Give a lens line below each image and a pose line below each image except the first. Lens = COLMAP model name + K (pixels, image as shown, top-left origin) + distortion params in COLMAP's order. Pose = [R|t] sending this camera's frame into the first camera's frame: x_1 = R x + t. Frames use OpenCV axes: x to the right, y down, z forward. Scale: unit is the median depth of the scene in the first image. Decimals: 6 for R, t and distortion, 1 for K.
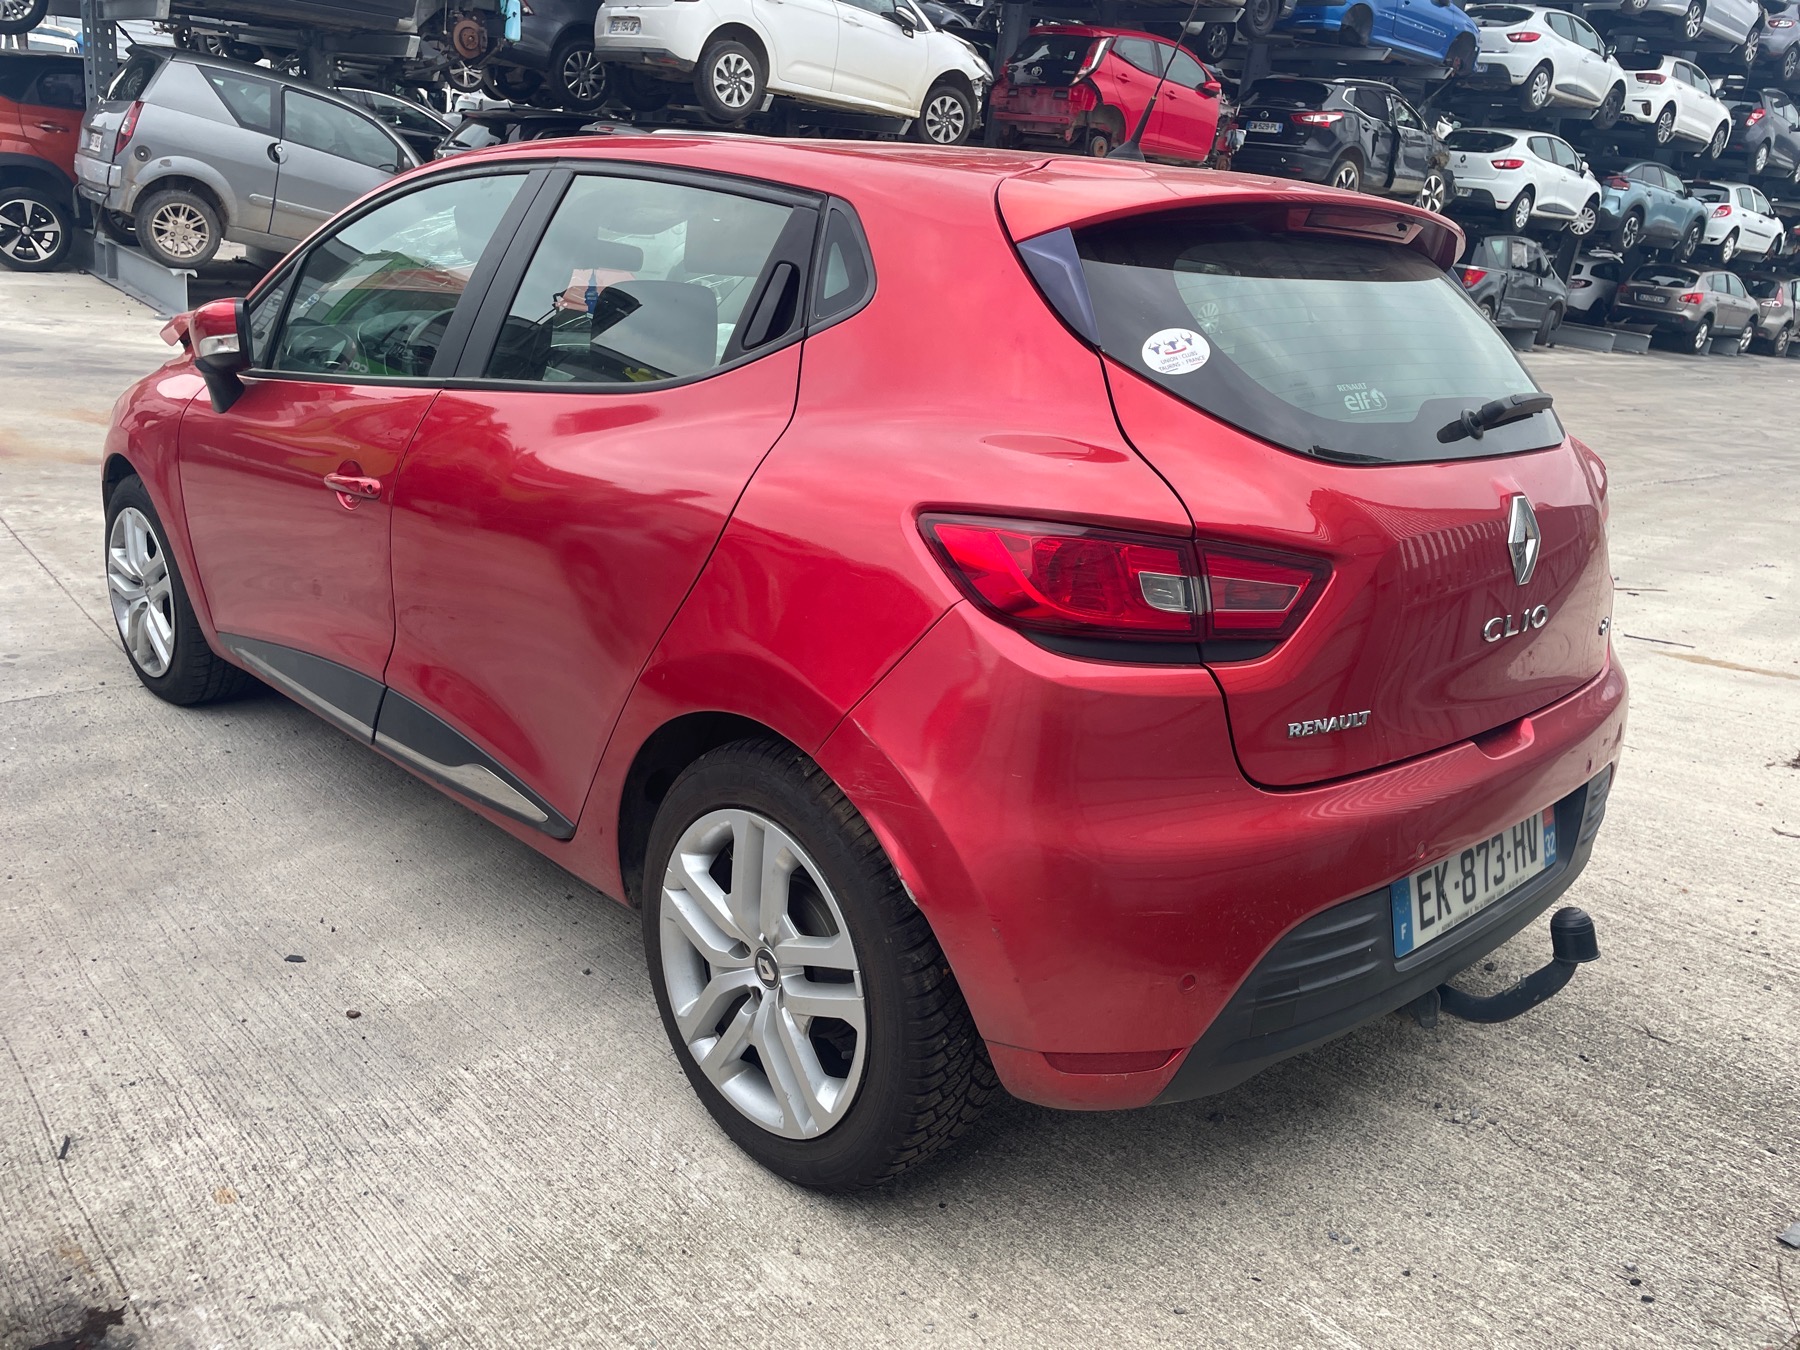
lens RADIAL K [[1353.6, 0, 905.7], [0, 1353.6, 689.0], [0, 0, 1]] dist [0.068719, -0.089165]
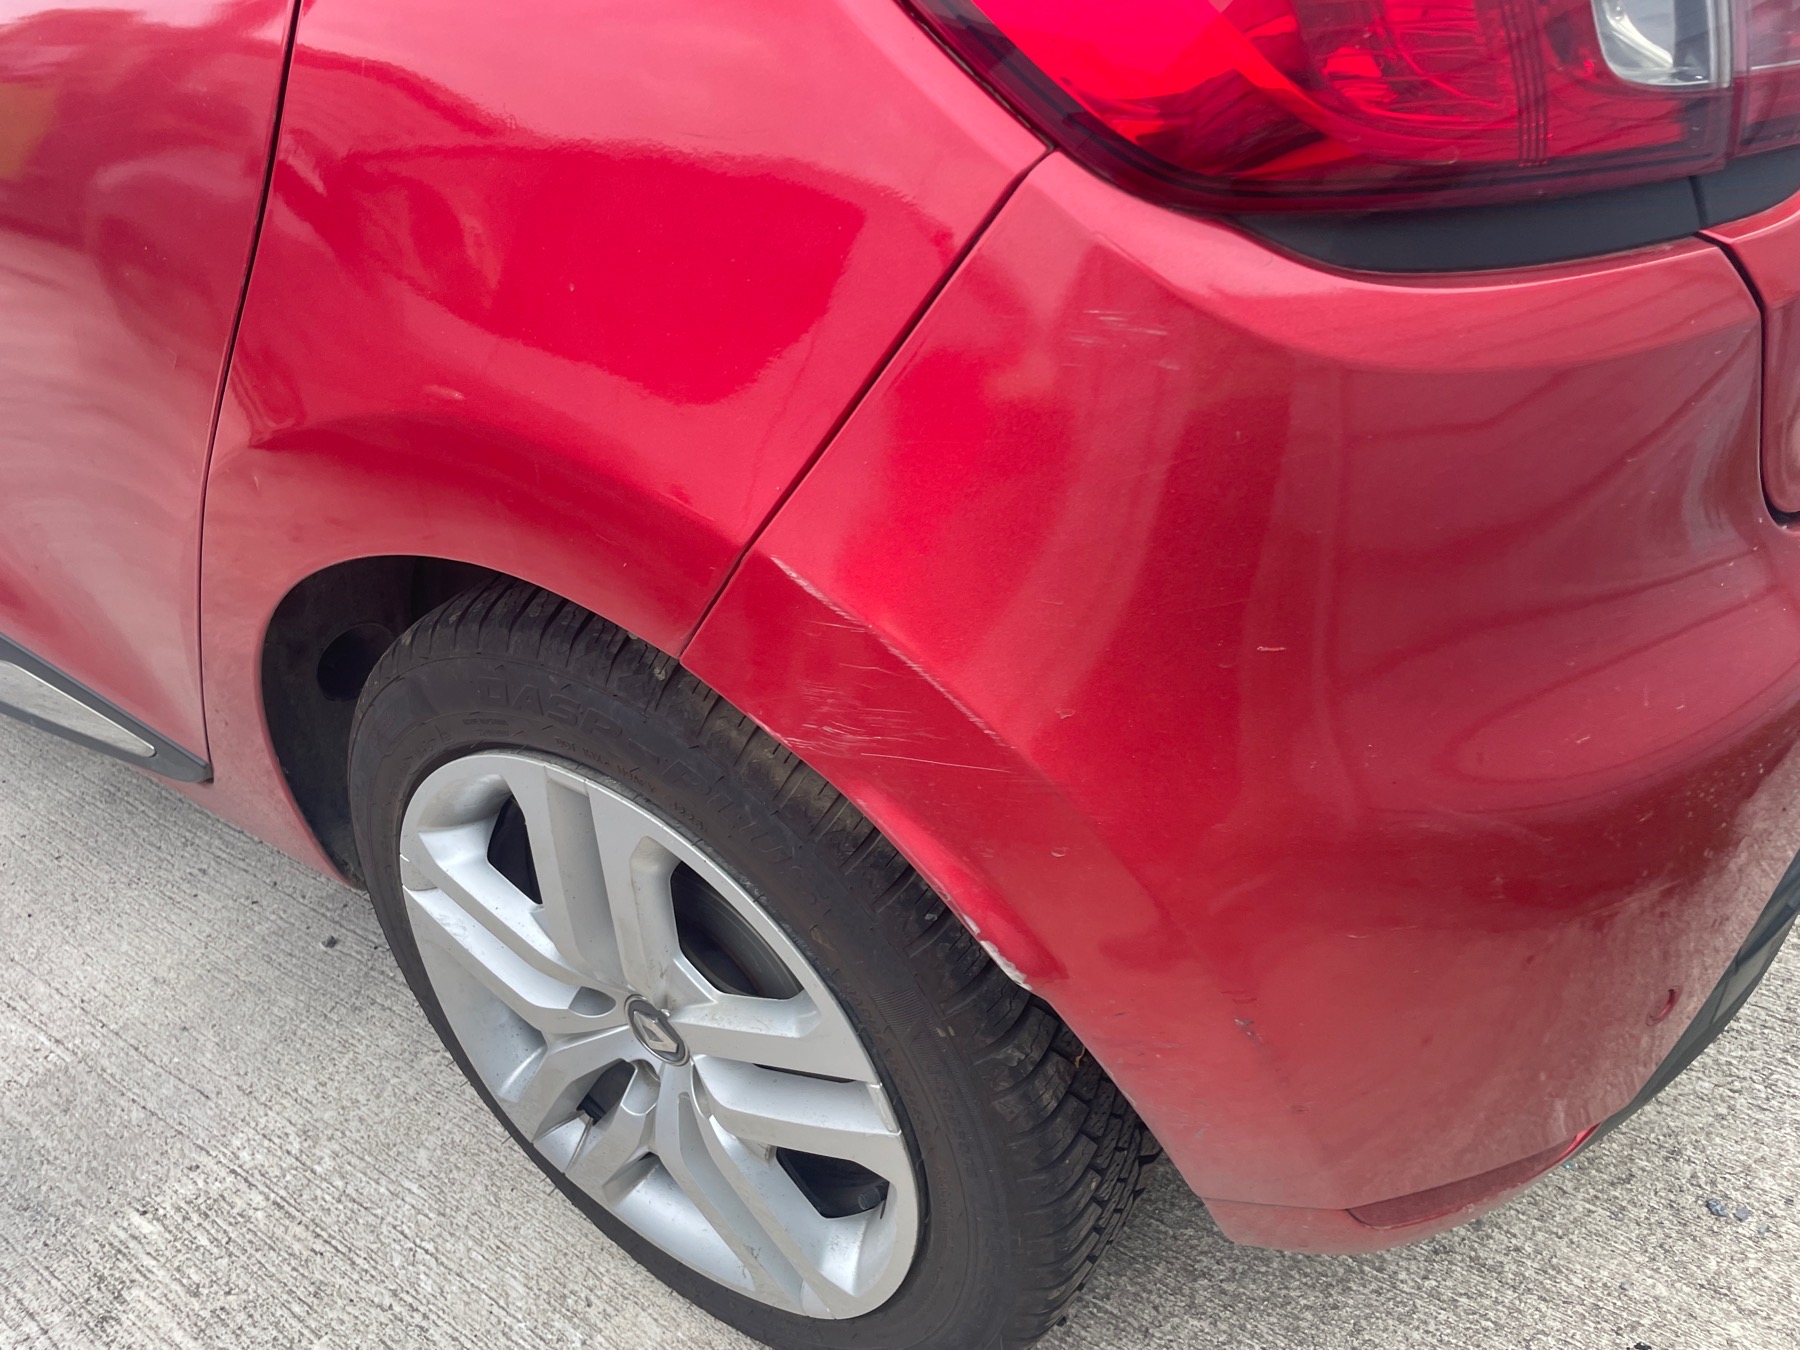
lens RADIAL K [[1353.6, 0, 905.7], [0, 1353.6, 689.0], [0, 0, 1]] dist [0.068719, -0.089165]
pose [[0.970885, -0.209025, 0.117006, -0.045829], [0.168284, 0.942776, 0.287842, -0.037138], [-0.170477, -0.259772, 0.950503, 0.540912]]
